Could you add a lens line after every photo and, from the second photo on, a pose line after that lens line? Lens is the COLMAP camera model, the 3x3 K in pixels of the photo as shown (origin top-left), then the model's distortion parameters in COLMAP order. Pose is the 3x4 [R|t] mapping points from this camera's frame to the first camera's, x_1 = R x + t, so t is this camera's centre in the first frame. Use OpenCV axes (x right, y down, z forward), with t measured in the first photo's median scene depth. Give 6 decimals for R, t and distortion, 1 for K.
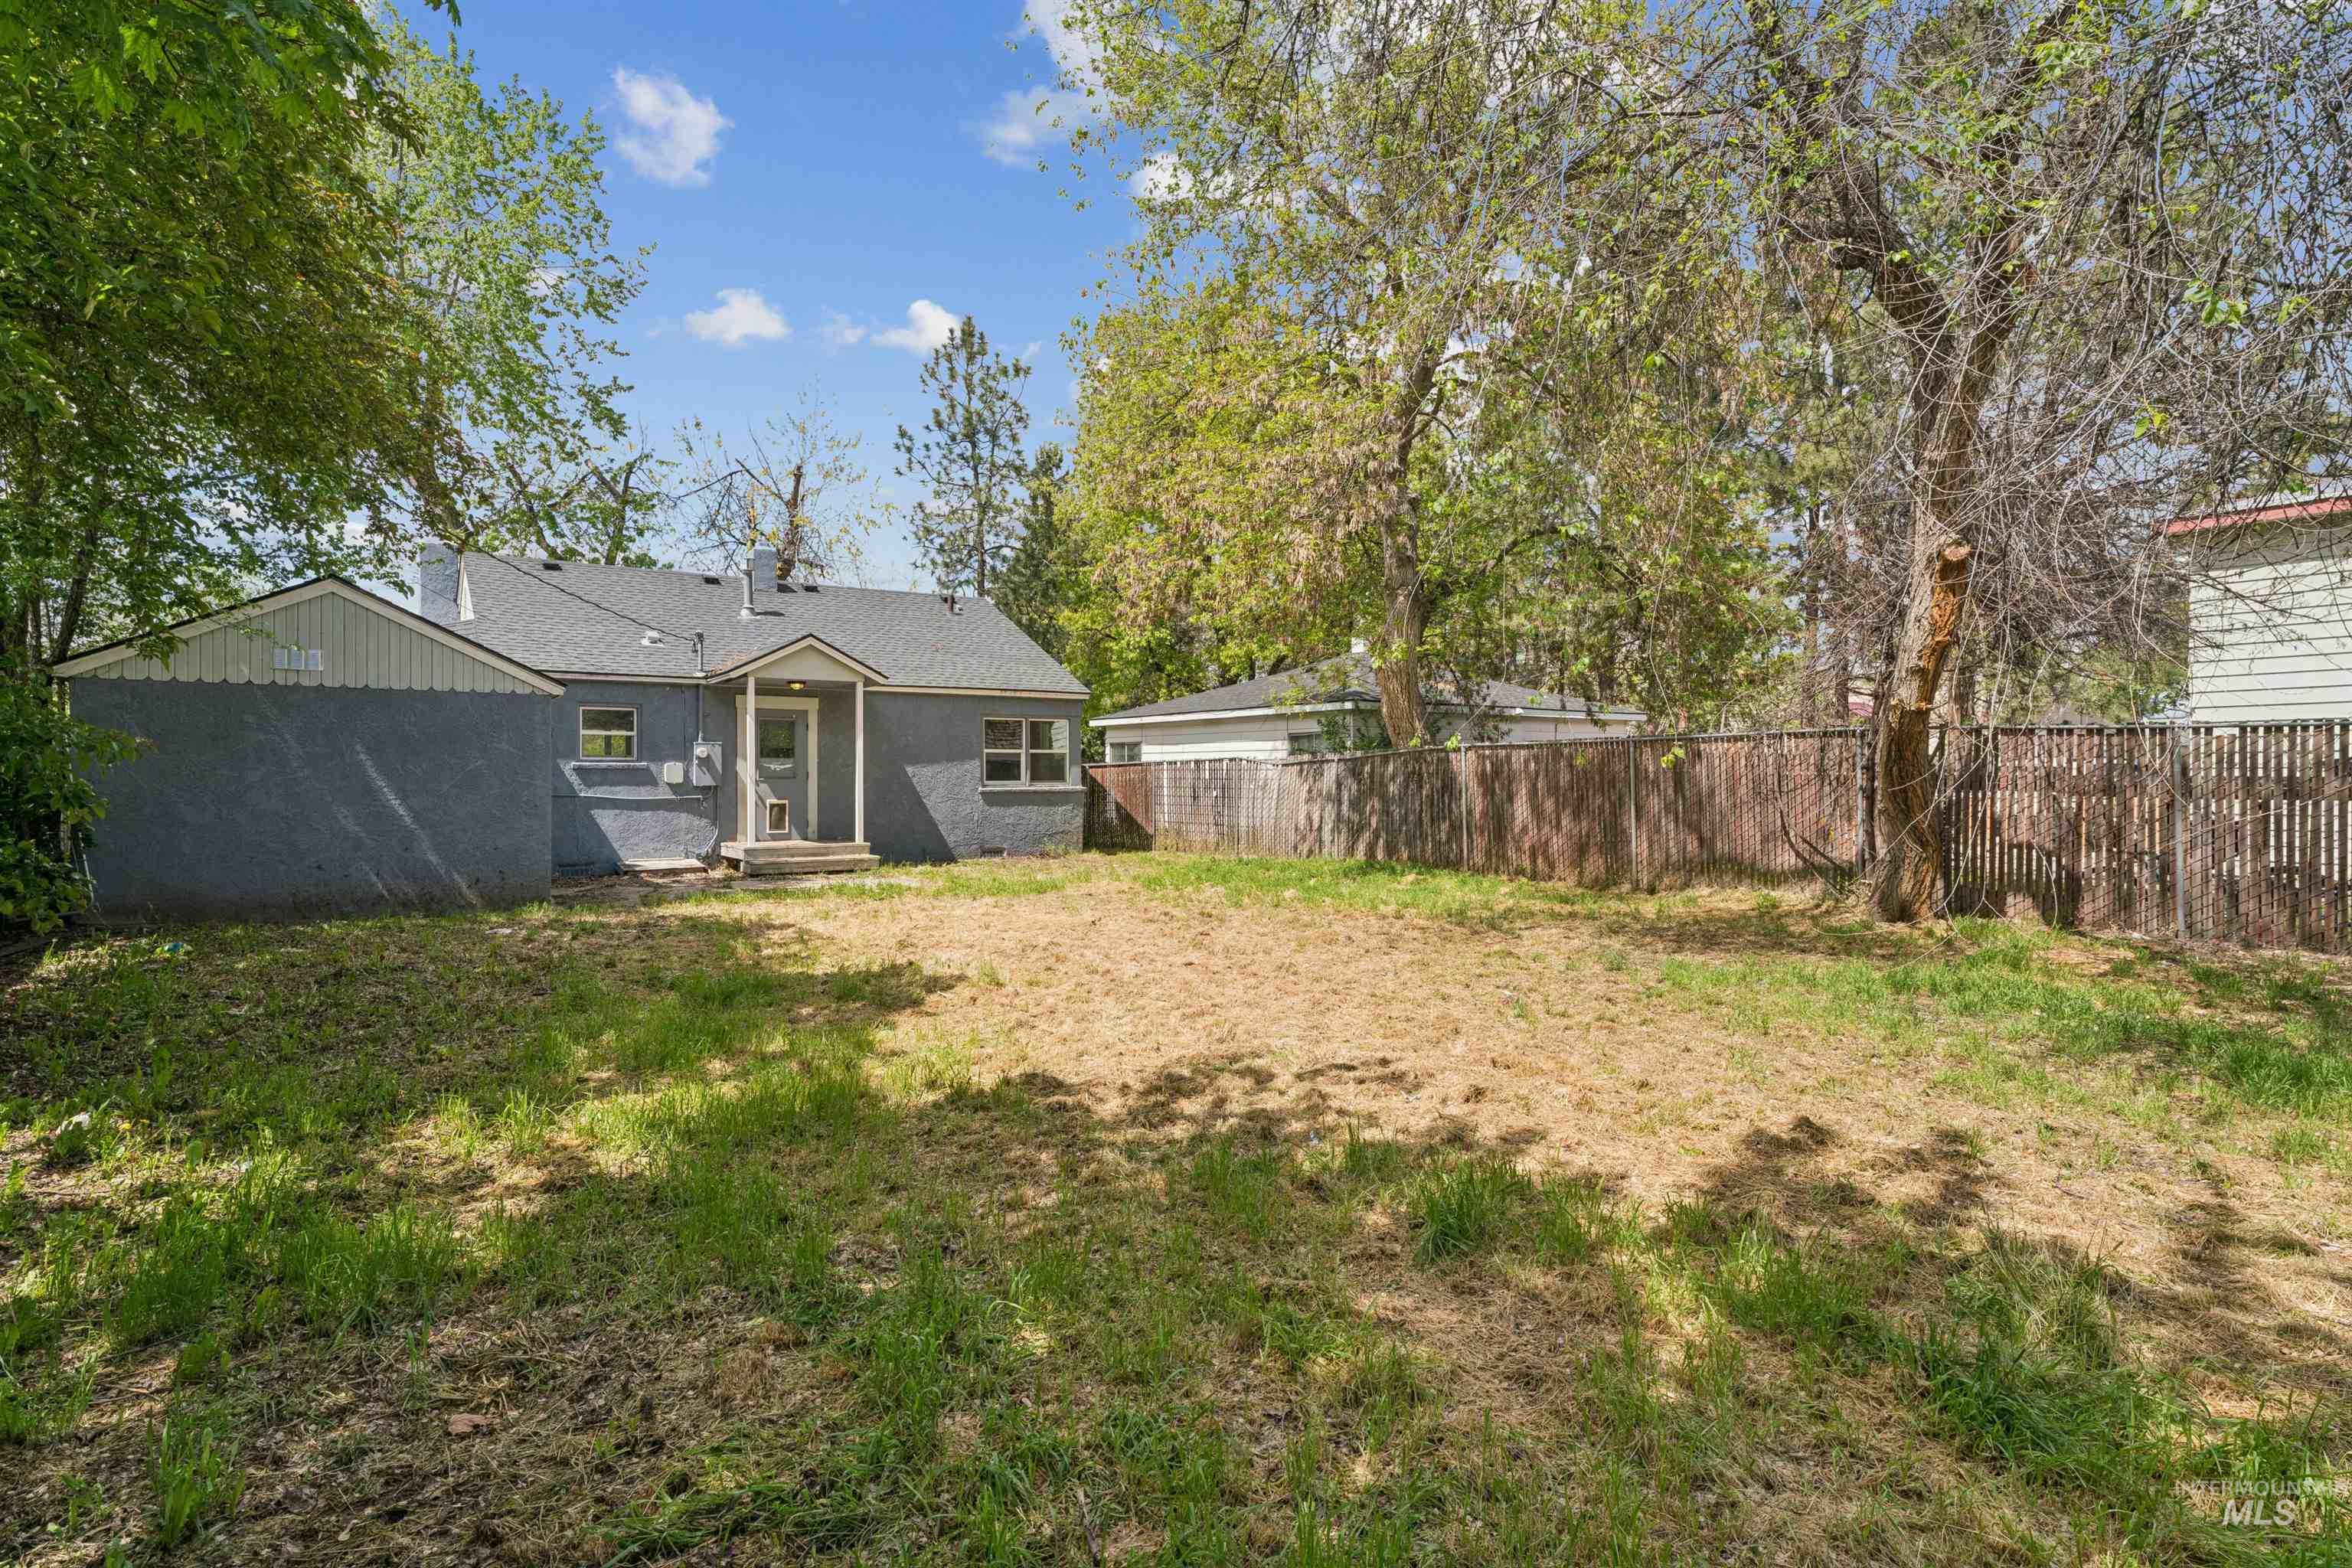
lens RADIAL K [[1193.5, 0, 1176.0], [0, 1193.5, 784.0], [0, 0, 1]] dist [-0.001390, 0.000100]
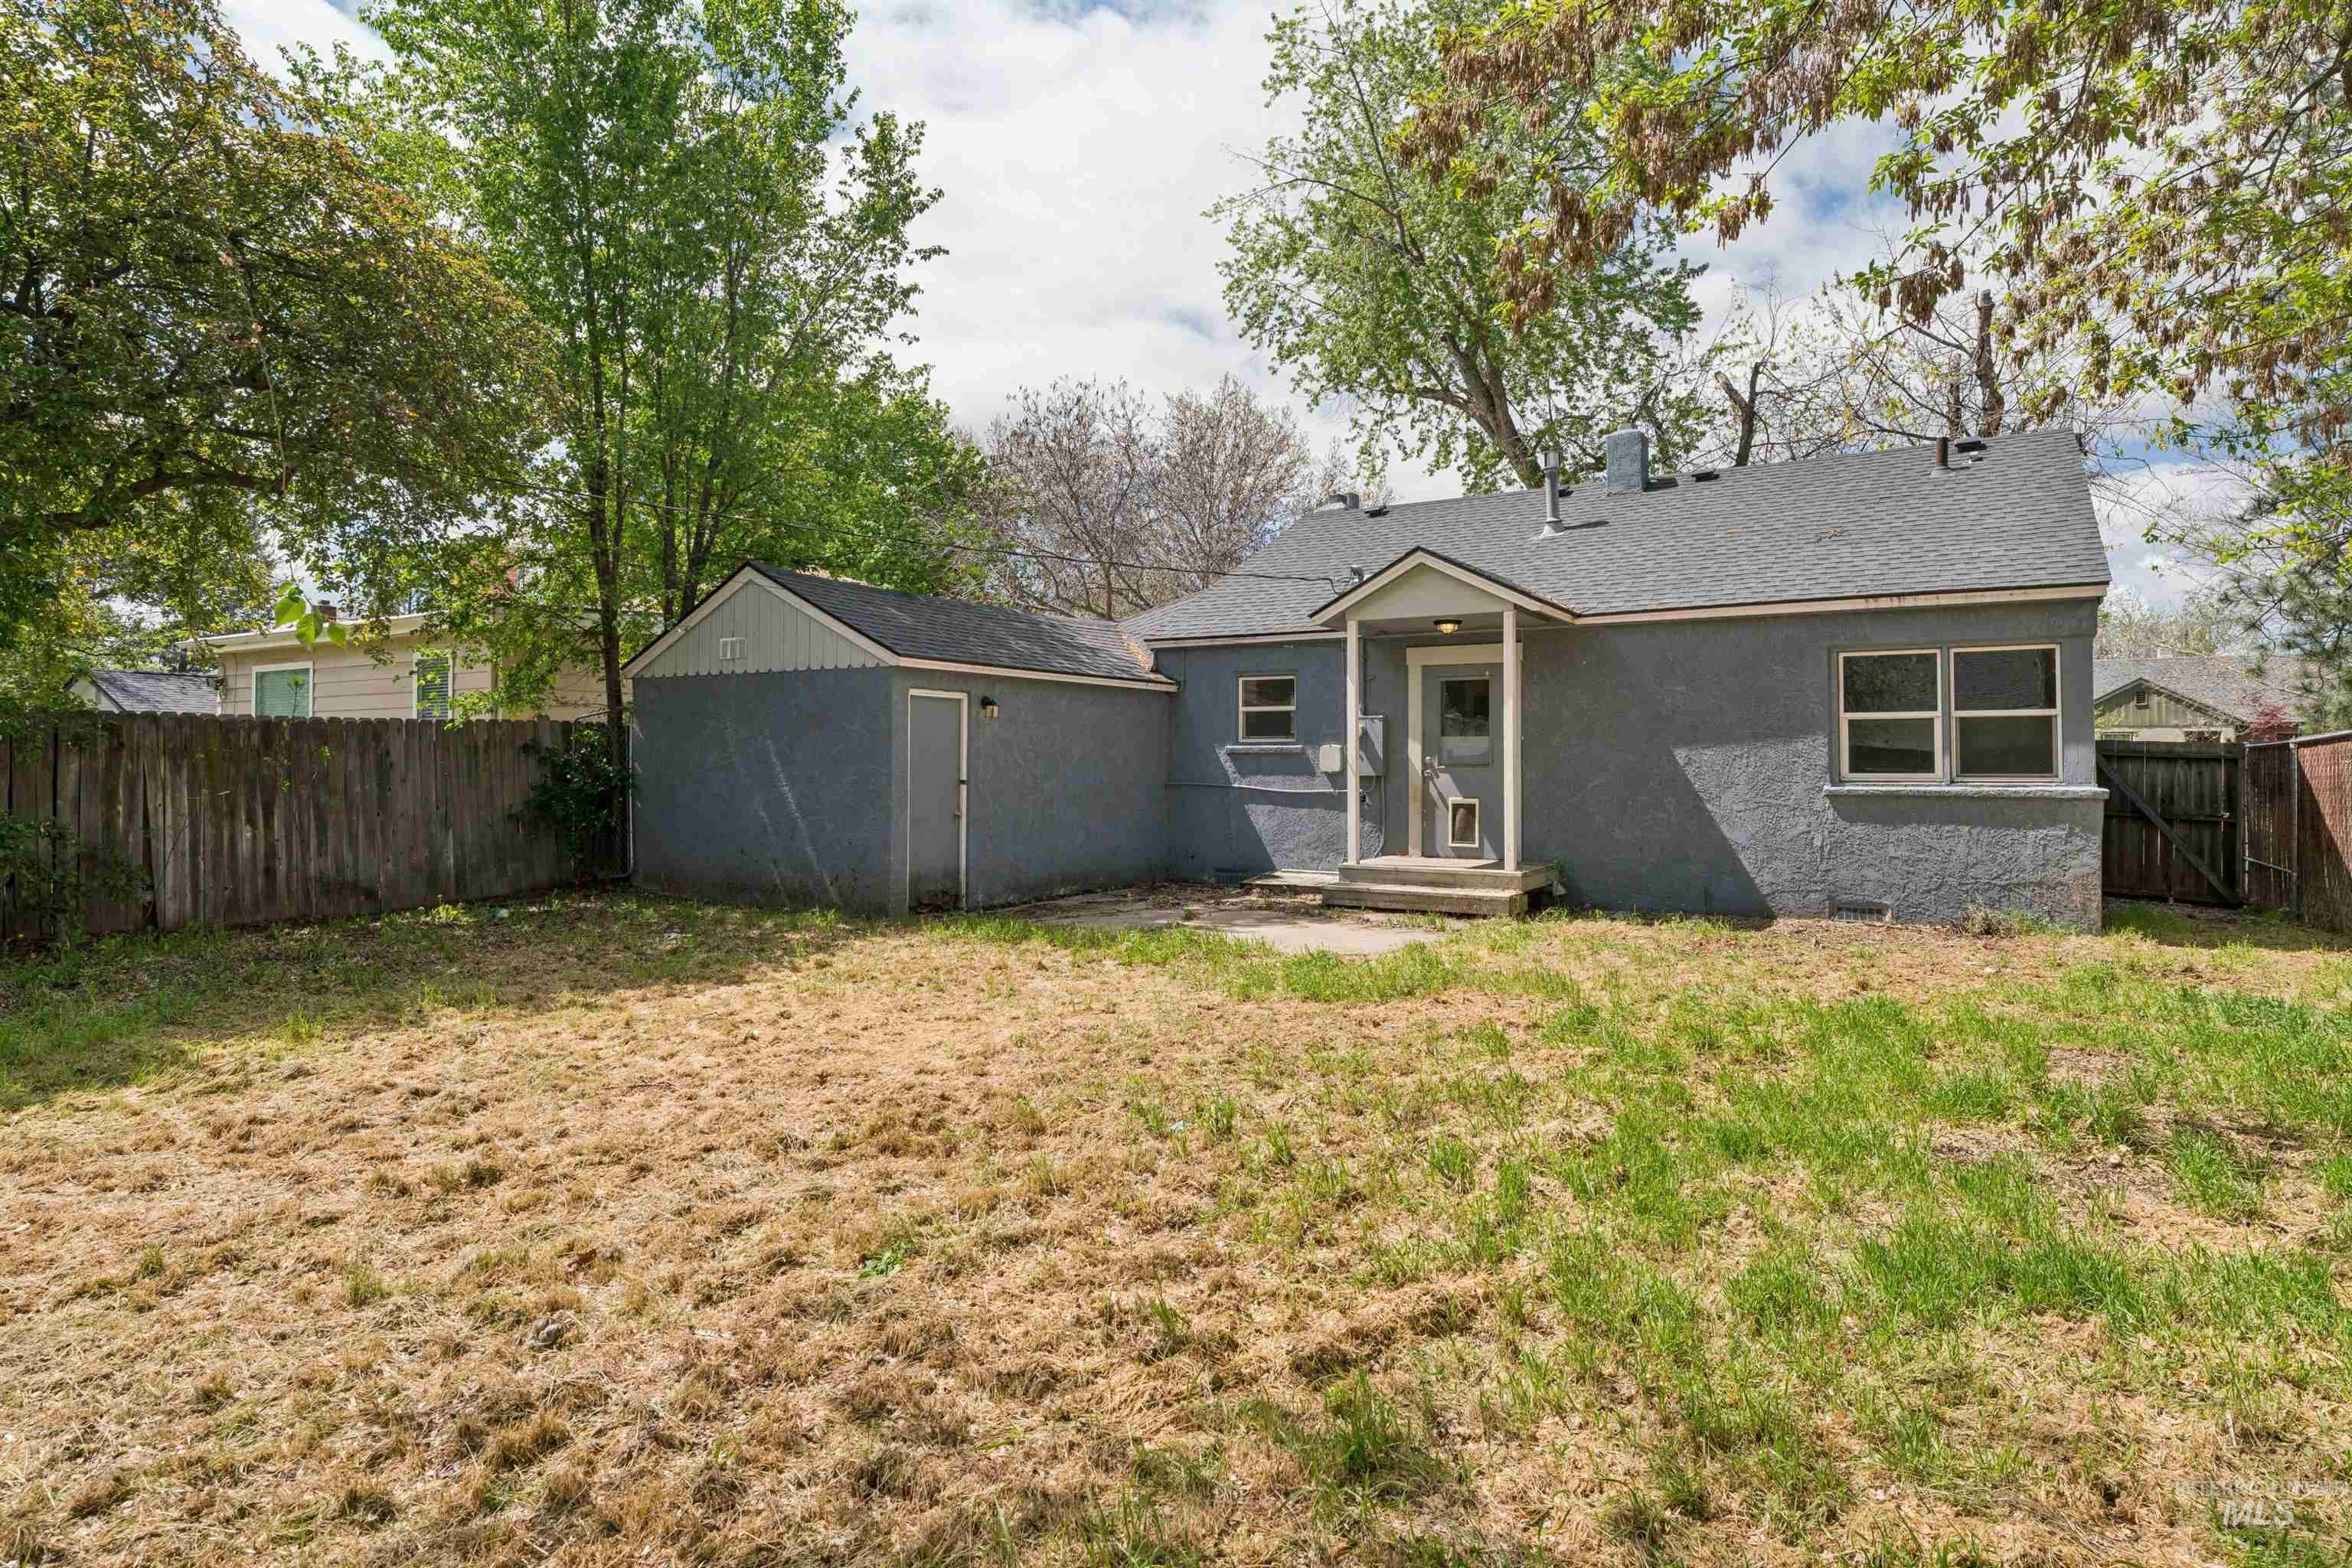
lens RADIAL K [[1261.3, 0, 1176.1], [0, 1261.3, 774.0], [0, 0, 1]] dist [-0.000787, -0.000140]
pose [[0.396180, 0.010067, -0.918118, 0.261989], [-0.010069, 0.999927, 0.006619, -0.003628], [0.918118, 0.006622, 0.396253, 0.563058]]
